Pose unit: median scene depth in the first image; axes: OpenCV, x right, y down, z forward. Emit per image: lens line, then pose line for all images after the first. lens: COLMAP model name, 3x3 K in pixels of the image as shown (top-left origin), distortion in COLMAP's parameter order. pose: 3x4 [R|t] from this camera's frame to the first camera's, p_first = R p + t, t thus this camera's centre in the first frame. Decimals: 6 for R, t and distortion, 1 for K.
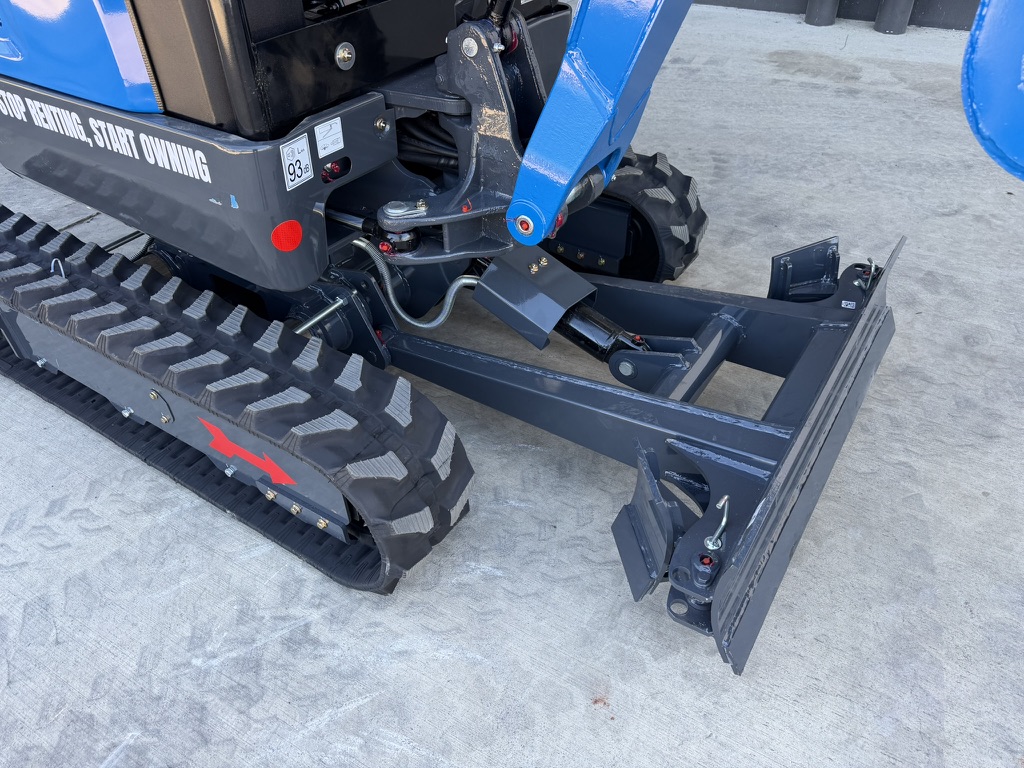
lens RADIAL K [[724.8, 0, 509.2], [0, 724.8, 385.5], [0, 0, 1]] dist [0.049187, -0.063209]
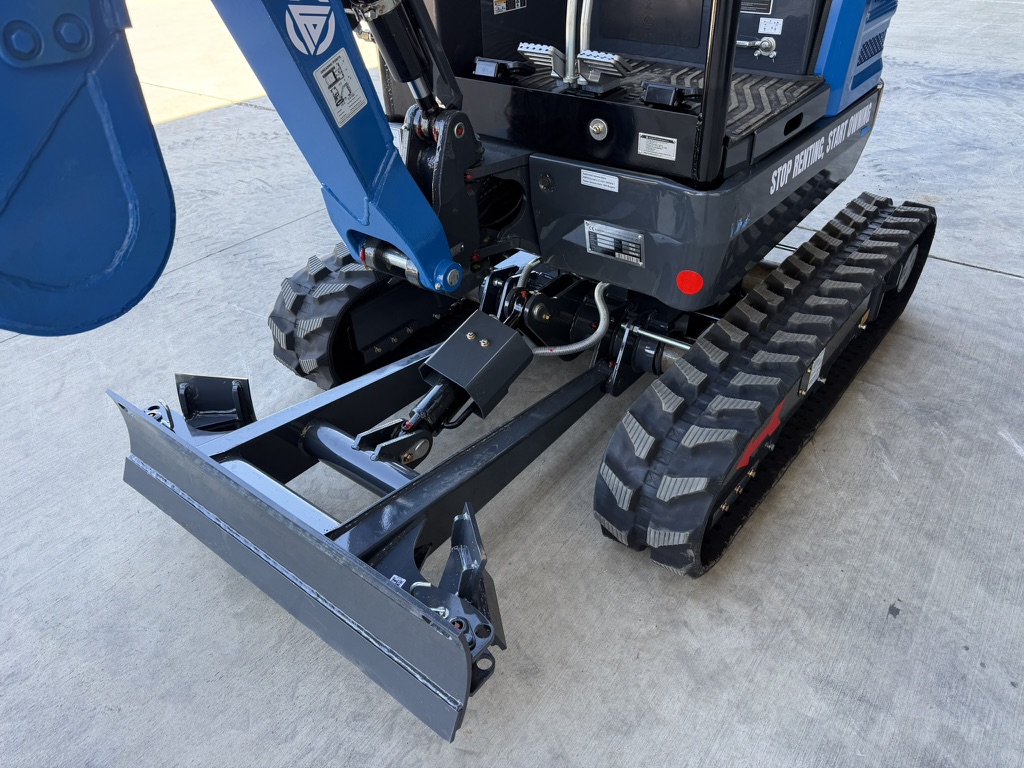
lens RADIAL K [[723.4, 0, 505.8], [0, 723.4, 386.8], [0, 0, 1]] dist [0.063306, -0.081696]
pose [[-0.088381, 0.607130, -0.789672, 0.620773], [-0.611564, 0.592688, 0.524128, -0.476887], [0.786243, 0.529258, 0.318916, 0.473258]]
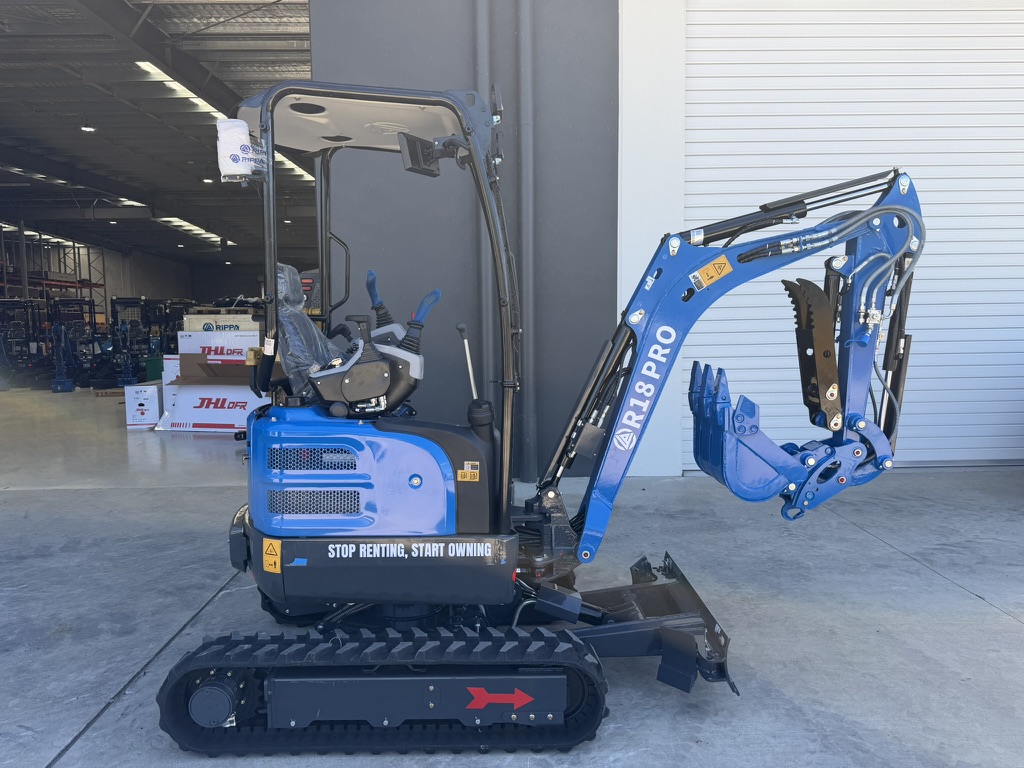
lens RADIAL K [[717.5, 0, 510.3], [0, 717.5, 385.8], [0, 0, 1]] dist [0.093421, -0.124380]
pose [[0.824061, -0.027338, 0.565841, -0.822796], [0.348346, 0.812134, -0.468074, 0.197347], [-0.446743, 0.582830, 0.678771, -0.478333]]
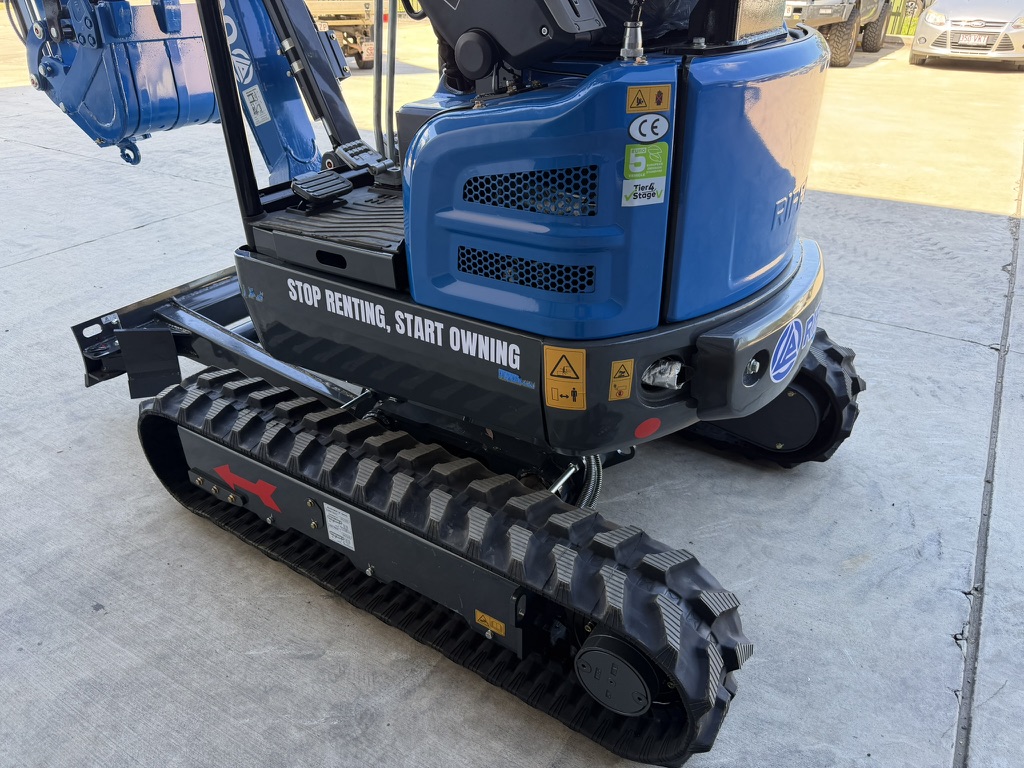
lens RADIAL K [[724.8, 0, 509.2], [0, 724.8, 385.5], [0, 0, 1]] dist [0.049187, -0.063209]
pose [[-0.999257, 0.037092, 0.010474, -0.216475], [0.022390, 0.337457, 0.941075, -0.999795], [0.031372, 0.940610, -0.338036, 1.086310]]
